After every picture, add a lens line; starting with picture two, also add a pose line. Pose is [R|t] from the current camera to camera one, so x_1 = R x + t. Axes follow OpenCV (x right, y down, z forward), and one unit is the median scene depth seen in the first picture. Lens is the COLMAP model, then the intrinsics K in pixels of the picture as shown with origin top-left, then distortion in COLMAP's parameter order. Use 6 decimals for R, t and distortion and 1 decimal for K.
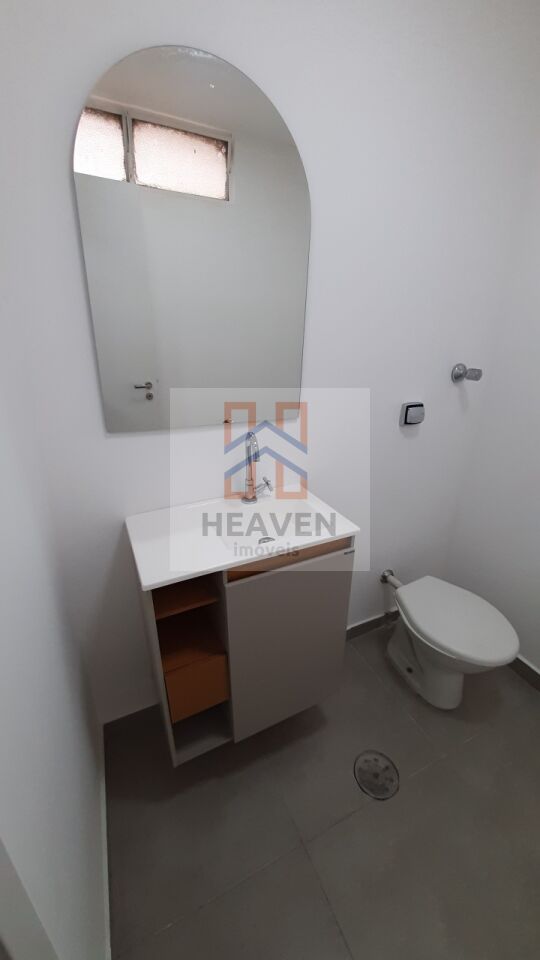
lens RADIAL K [[375.8, 0, 274.5], [0, 375.8, 481.0], [0, 0, 1]] dist [-0.008866, 0.000301]
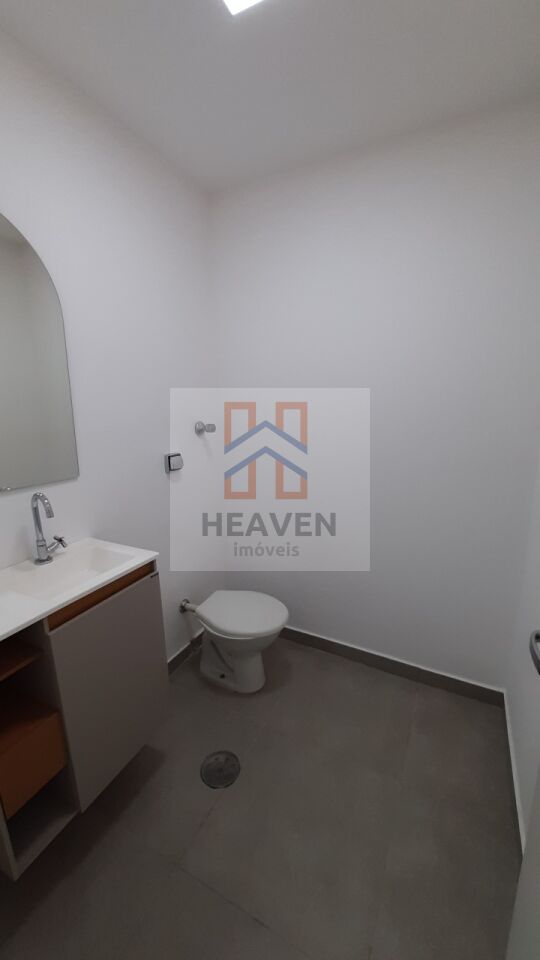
lens RADIAL K [[375.8, 0, 274.5], [0, 375.8, 481.0], [0, 0, 1]] dist [-0.008866, 0.000301]
pose [[0.792180, -0.159775, 0.589001, -0.112735], [0.258443, 0.962137, -0.086601, 0.076026], [-0.552863, 0.220827, 0.803479, -0.174078]]
